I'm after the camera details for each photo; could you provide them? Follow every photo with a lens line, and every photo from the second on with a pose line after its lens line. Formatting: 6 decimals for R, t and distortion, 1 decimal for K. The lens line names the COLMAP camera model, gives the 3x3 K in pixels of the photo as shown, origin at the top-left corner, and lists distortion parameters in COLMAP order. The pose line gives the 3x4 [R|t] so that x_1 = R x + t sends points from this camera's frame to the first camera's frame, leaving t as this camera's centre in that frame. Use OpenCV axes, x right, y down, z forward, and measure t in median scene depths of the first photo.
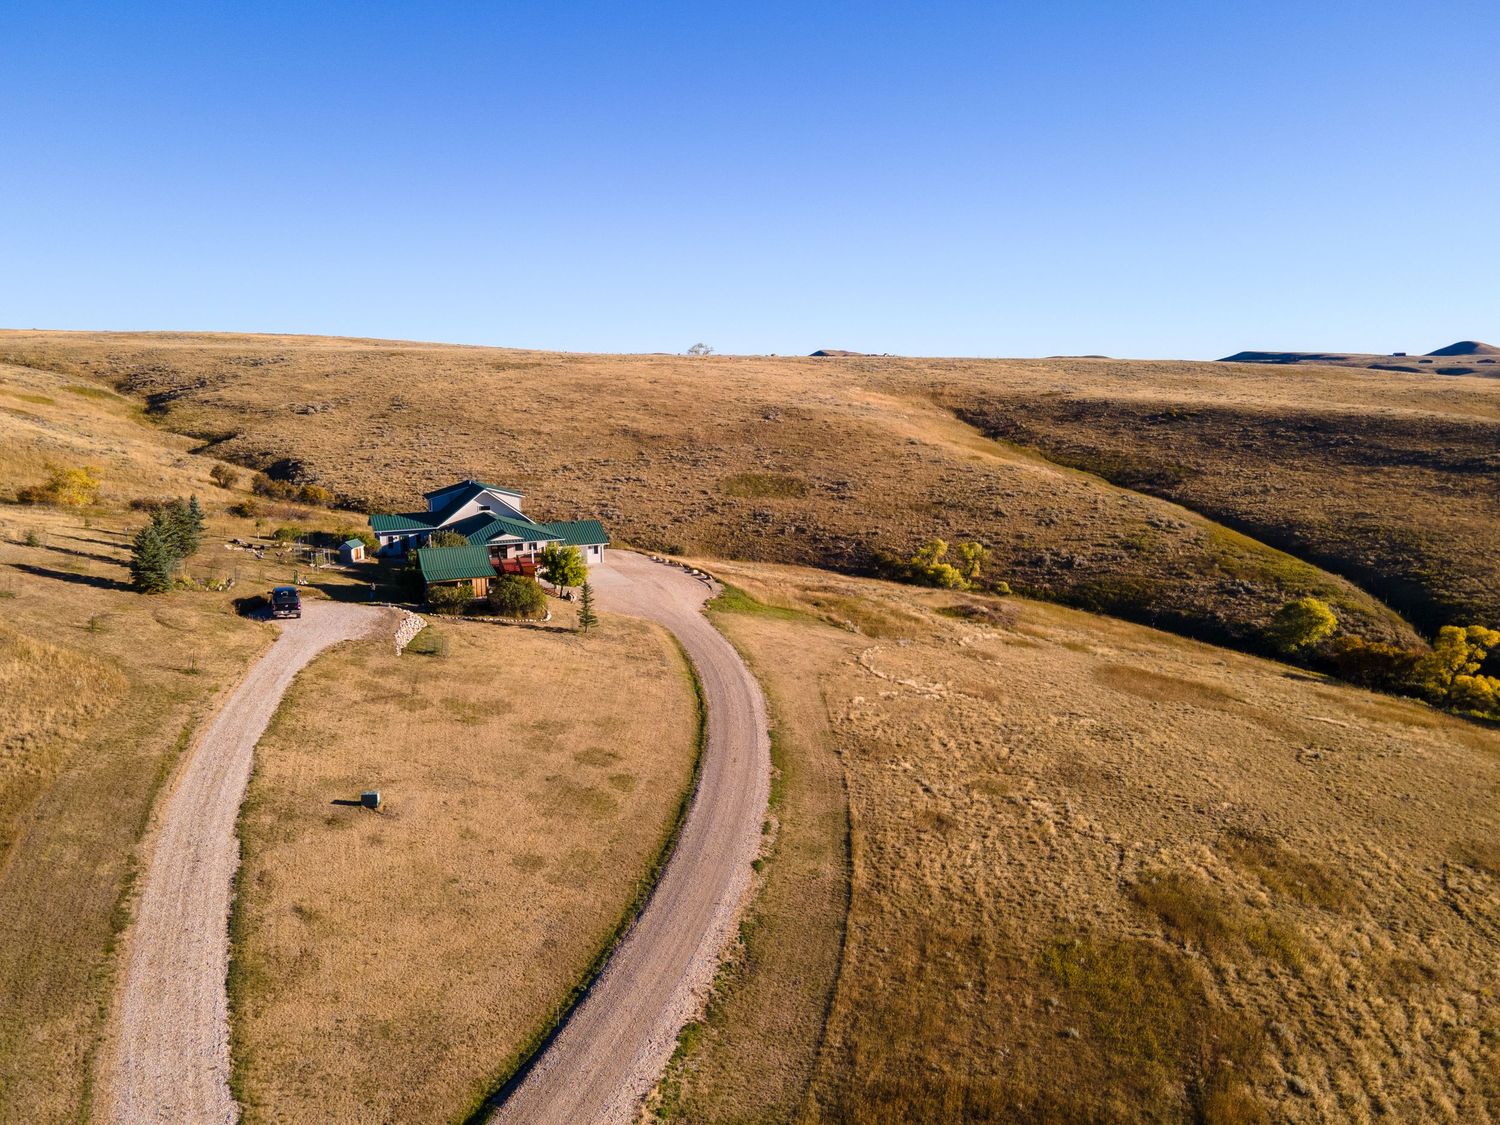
lens RADIAL K [[1098.5, 0, 750.0], [0, 1098.5, 562.5], [0, 0, 1]] dist [0.047614, 0.008257]
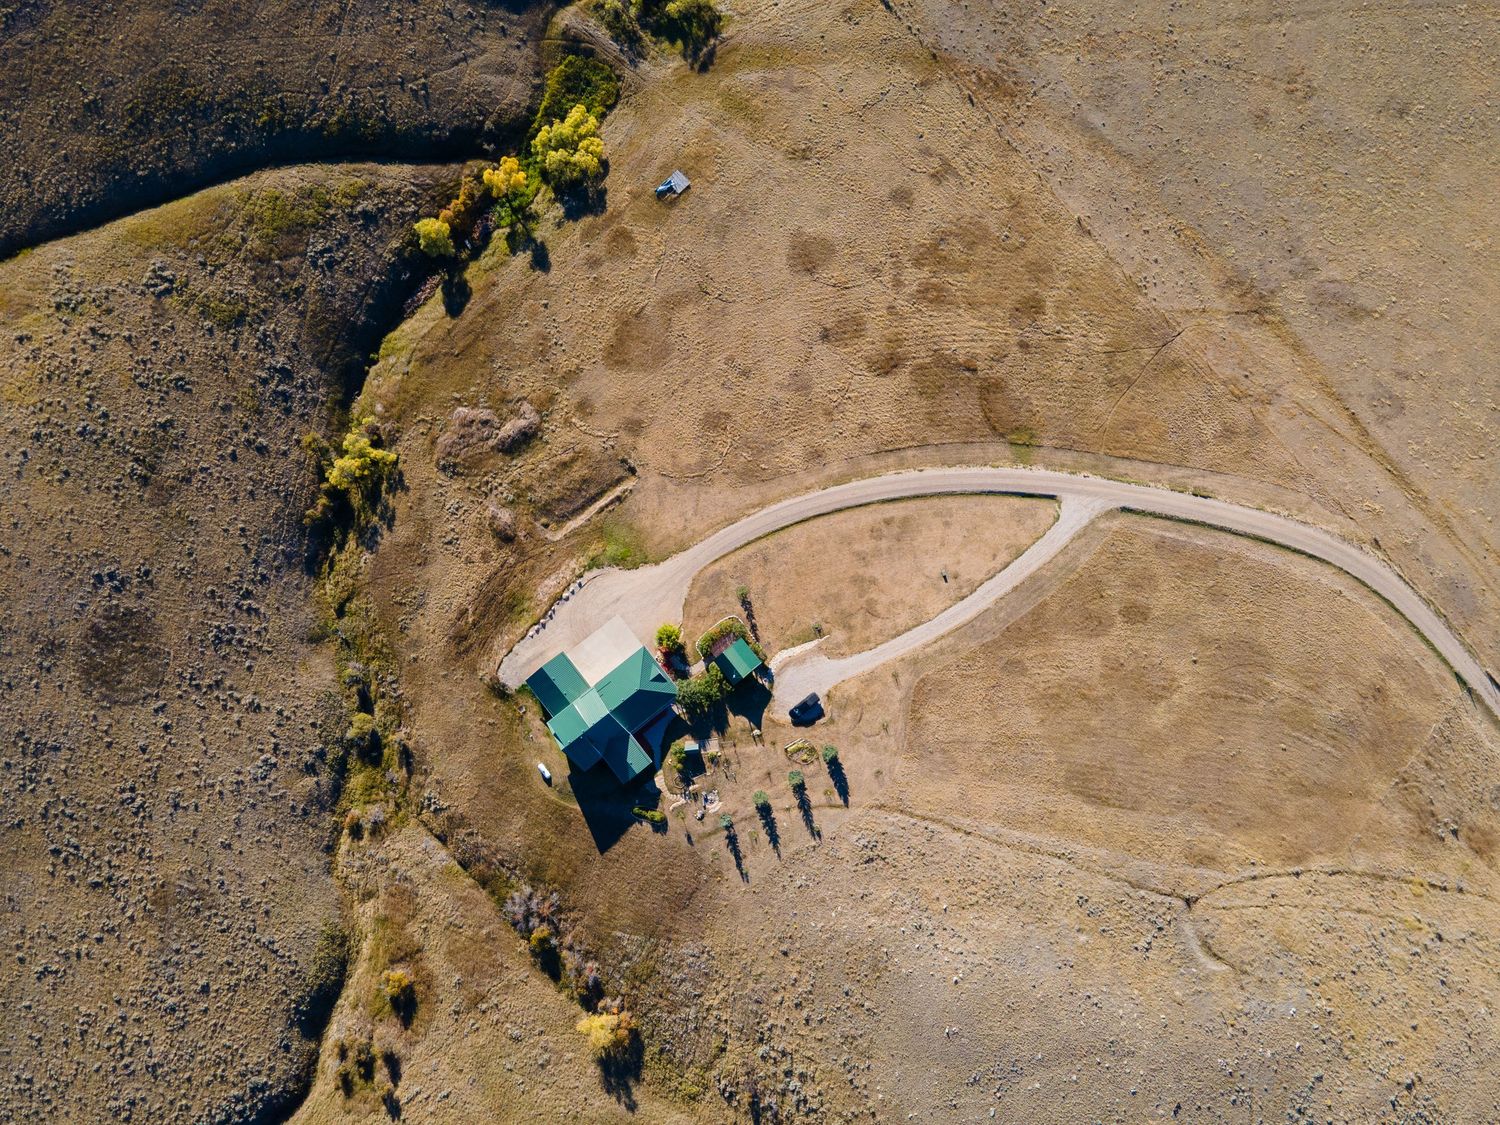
lens RADIAL K [[1098.5, 0, 750.0], [0, 1098.5, 562.5], [0, 0, 1]] dist [0.047614, 0.008257]
pose [[-0.243645, -0.969208, 0.035678, -0.202507], [0.166678, -0.005604, 0.985995, -2.457068], [-0.955435, 0.246180, 0.162911, 0.726179]]
